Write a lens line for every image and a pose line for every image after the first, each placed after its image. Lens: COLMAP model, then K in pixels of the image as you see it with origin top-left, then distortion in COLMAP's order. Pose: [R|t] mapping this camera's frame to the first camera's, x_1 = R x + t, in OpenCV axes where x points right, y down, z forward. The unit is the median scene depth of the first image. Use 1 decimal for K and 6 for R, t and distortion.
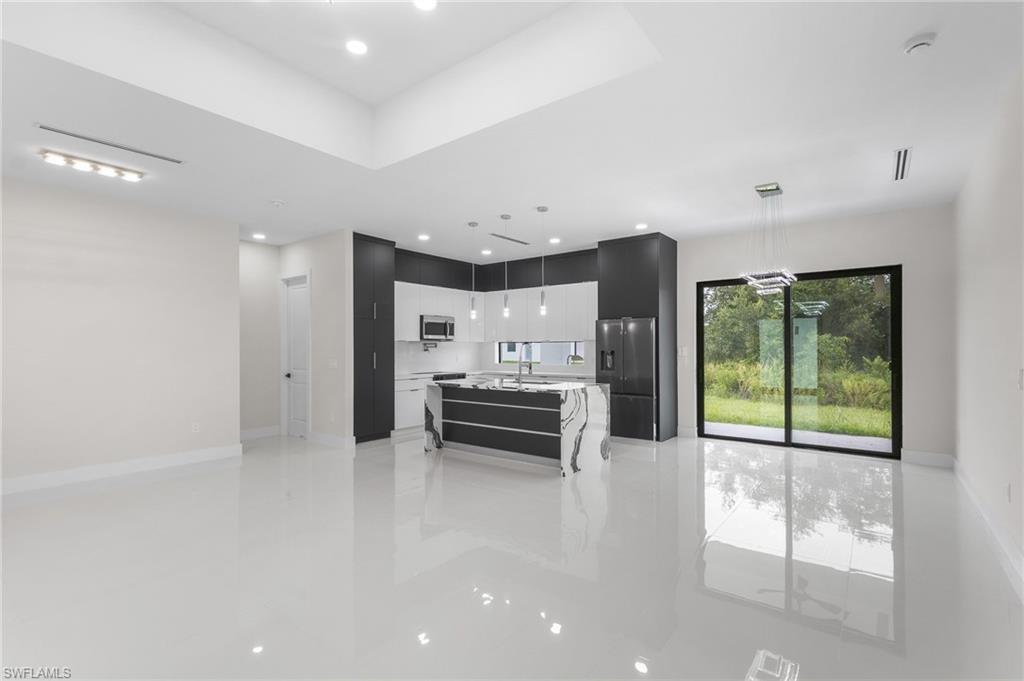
lens RADIAL K [[475.1, 0, 508.1], [0, 475.1, 343.7], [0, 0, 1]] dist [0.000880, 0.000635]
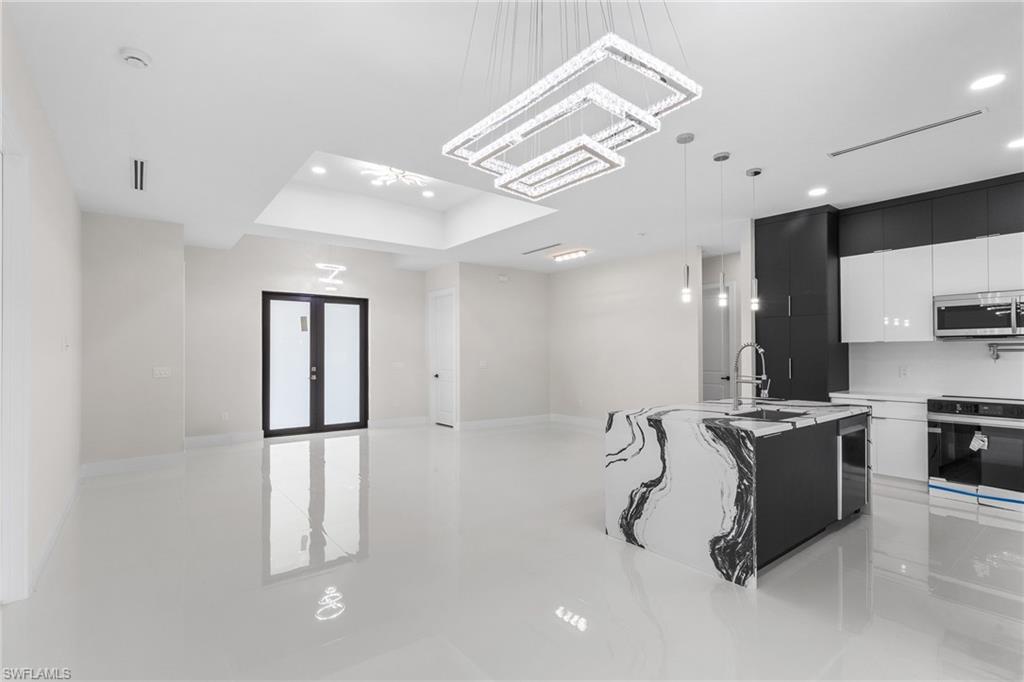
lens RADIAL K [[481.9, 0, 514.3], [0, 481.9, 350.3], [0, 0, 1]] dist [0.001897, 0.000430]
pose [[-0.241325, -0.001128, -0.970444, 0.645523], [0.009324, 0.999950, -0.003481, 0.004505], [0.970400, -0.009889, -0.241303, 0.787658]]
